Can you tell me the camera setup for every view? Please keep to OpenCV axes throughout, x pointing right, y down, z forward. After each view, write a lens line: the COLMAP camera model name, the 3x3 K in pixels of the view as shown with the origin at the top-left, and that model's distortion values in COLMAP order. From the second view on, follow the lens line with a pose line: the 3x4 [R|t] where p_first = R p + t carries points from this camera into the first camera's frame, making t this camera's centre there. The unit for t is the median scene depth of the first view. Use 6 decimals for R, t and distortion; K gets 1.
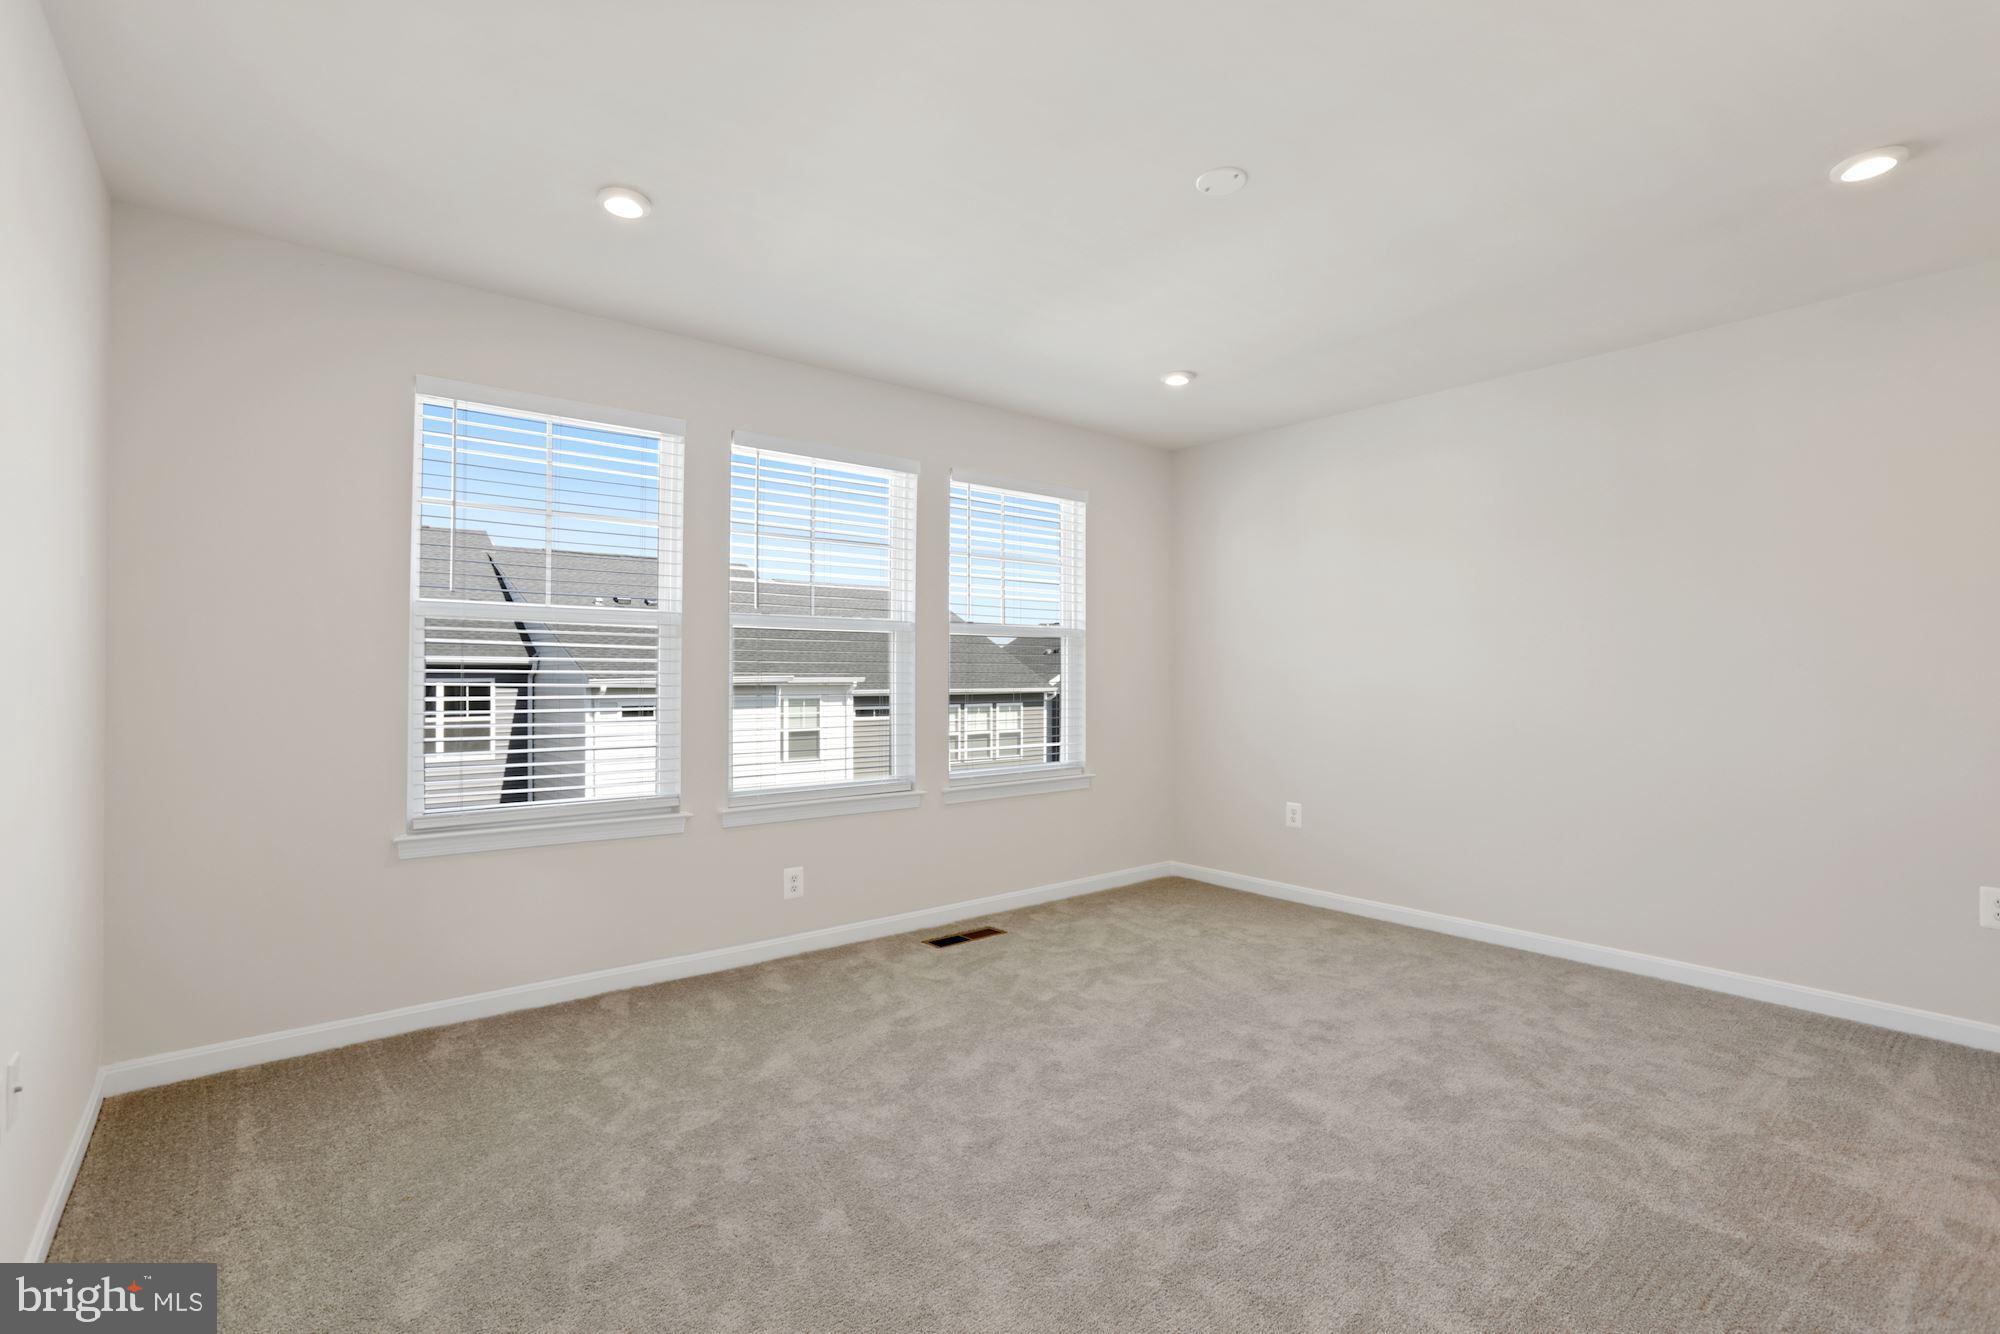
lens RADIAL K [[925.7, 0, 1003.2], [0, 925.7, 669.1], [0, 0, 1]] dist [-0.002461, 0.002774]
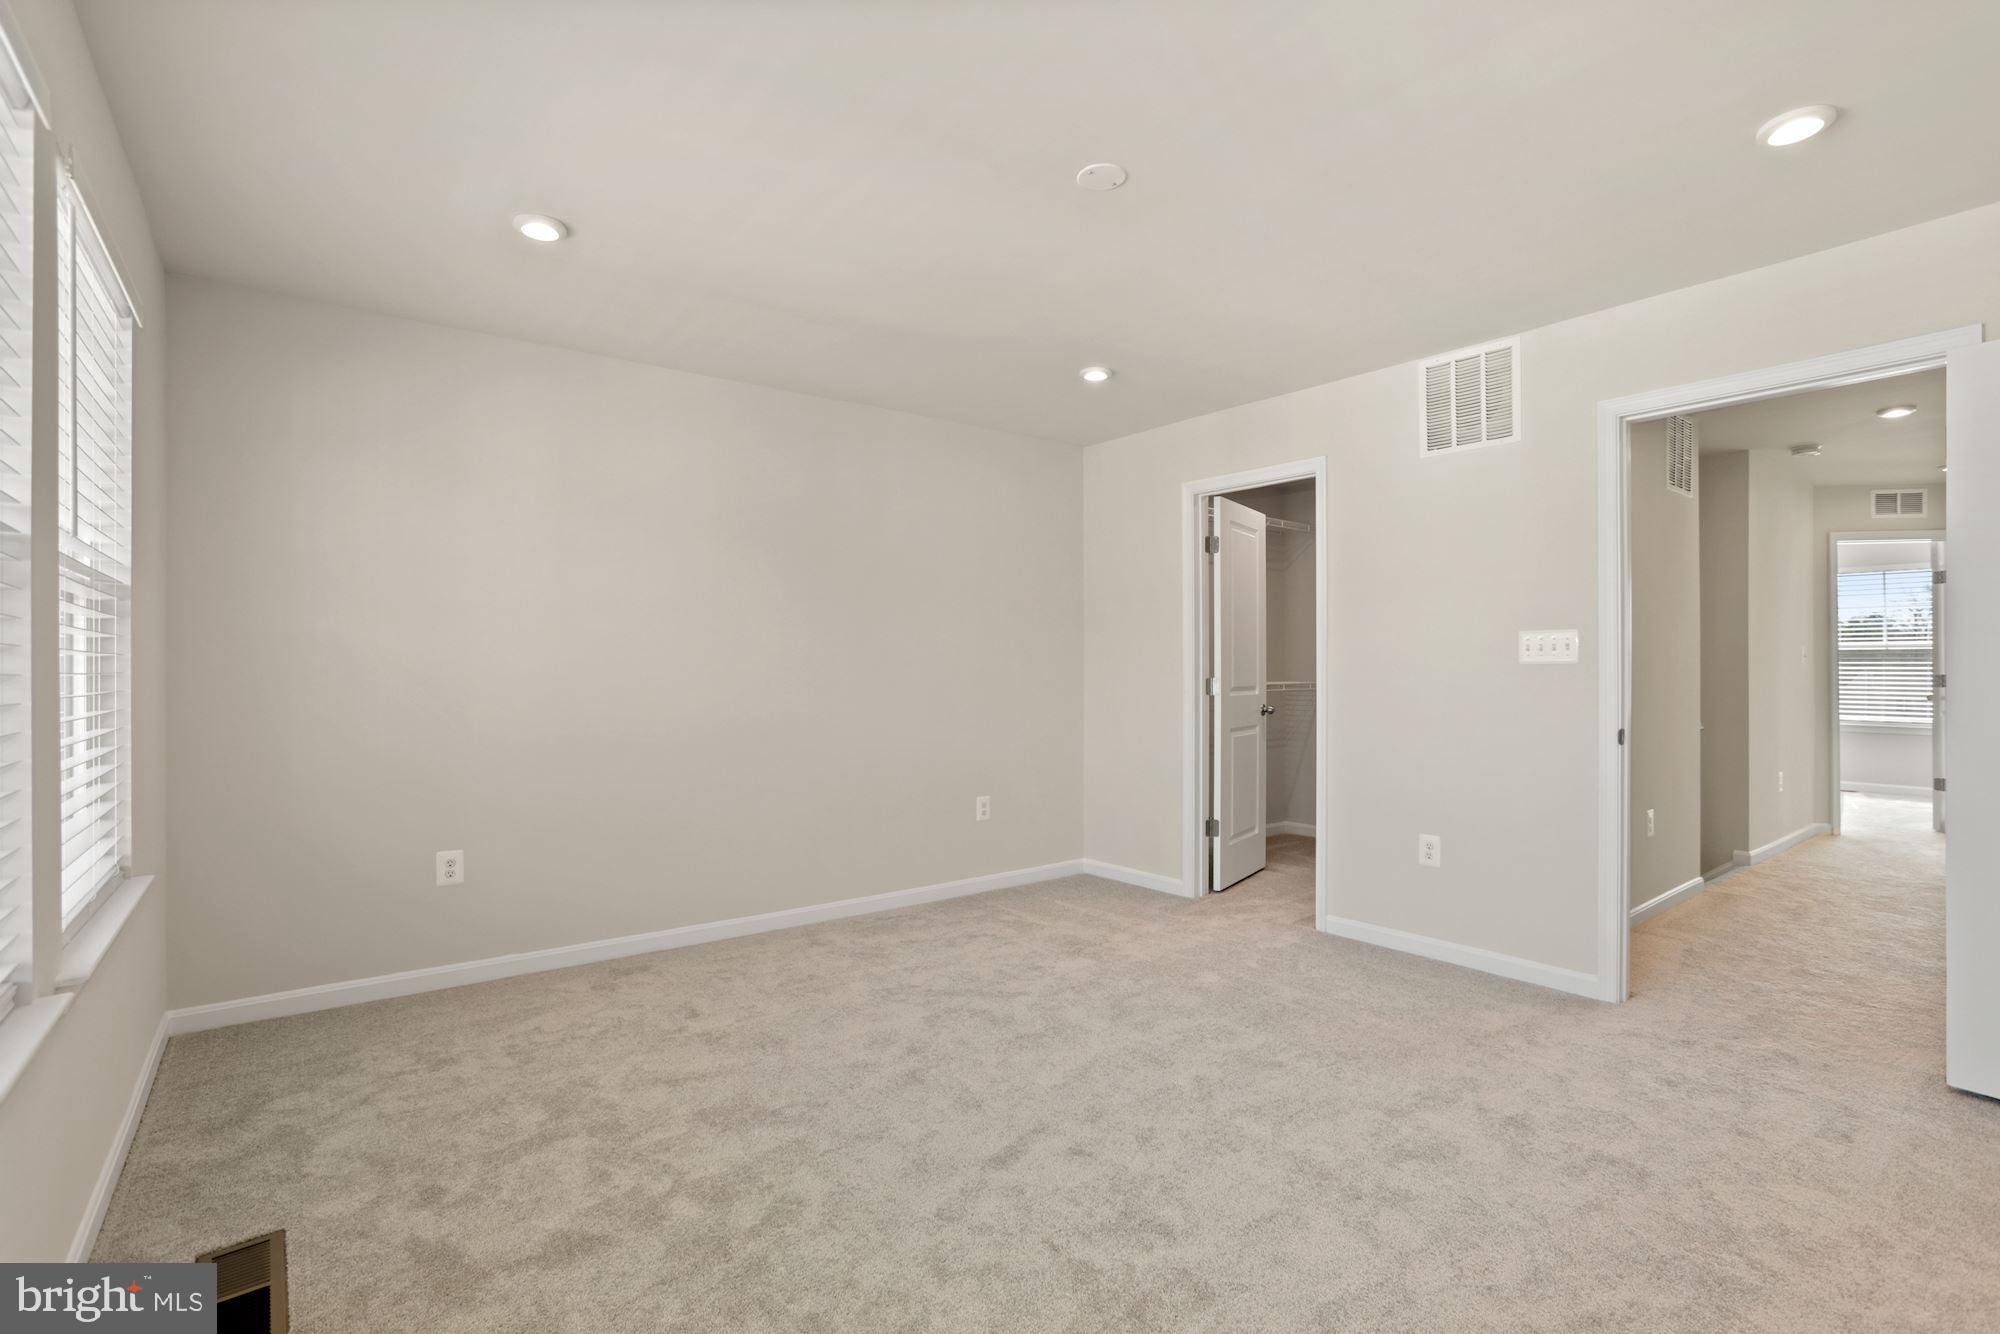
lens RADIAL K [[925.7, 0, 994.1], [0, 925.7, 671.3], [0, 0, 1]] dist [-0.002461, 0.002774]
pose [[0.034994, 0.006949, 0.999363, -0.525160], [-0.006088, 0.999959, -0.006740, 0.010448], [-0.999369, -0.005849, 0.035035, 0.751718]]
